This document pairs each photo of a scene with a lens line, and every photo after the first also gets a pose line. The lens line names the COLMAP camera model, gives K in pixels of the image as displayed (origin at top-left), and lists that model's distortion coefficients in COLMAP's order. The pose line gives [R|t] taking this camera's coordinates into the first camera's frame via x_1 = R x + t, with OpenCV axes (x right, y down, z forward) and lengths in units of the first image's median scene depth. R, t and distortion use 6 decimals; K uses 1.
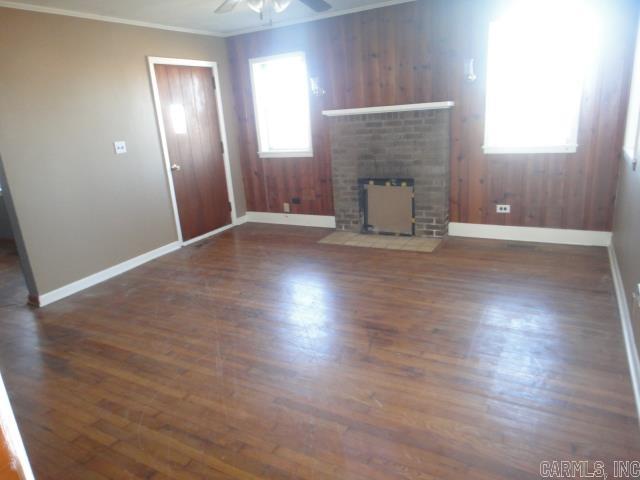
lens RADIAL K [[446.4, 0, 322.0], [0, 446.4, 238.1], [0, 0, 1]] dist [0.003691, 0.003772]
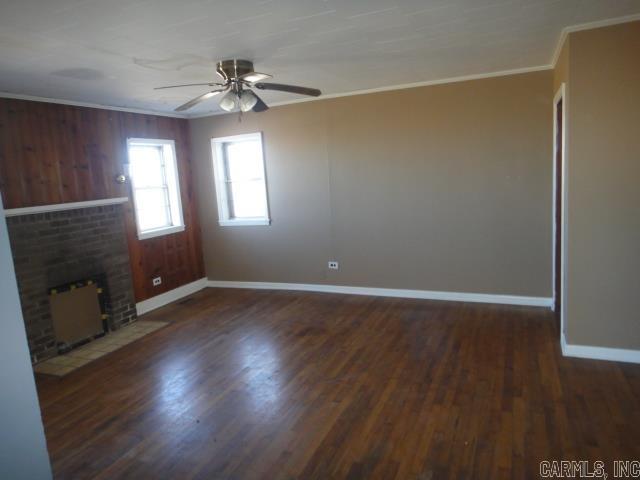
lens RADIAL K [[446.4, 0, 322.0], [0, 446.4, 238.1], [0, 0, 1]] dist [0.003691, 0.003772]
pose [[-0.087088, -0.066464, 0.993981, -0.829750], [0.358482, 0.928841, 0.093517, -0.125798], [-0.929466, 0.364468, -0.057065, 0.589293]]
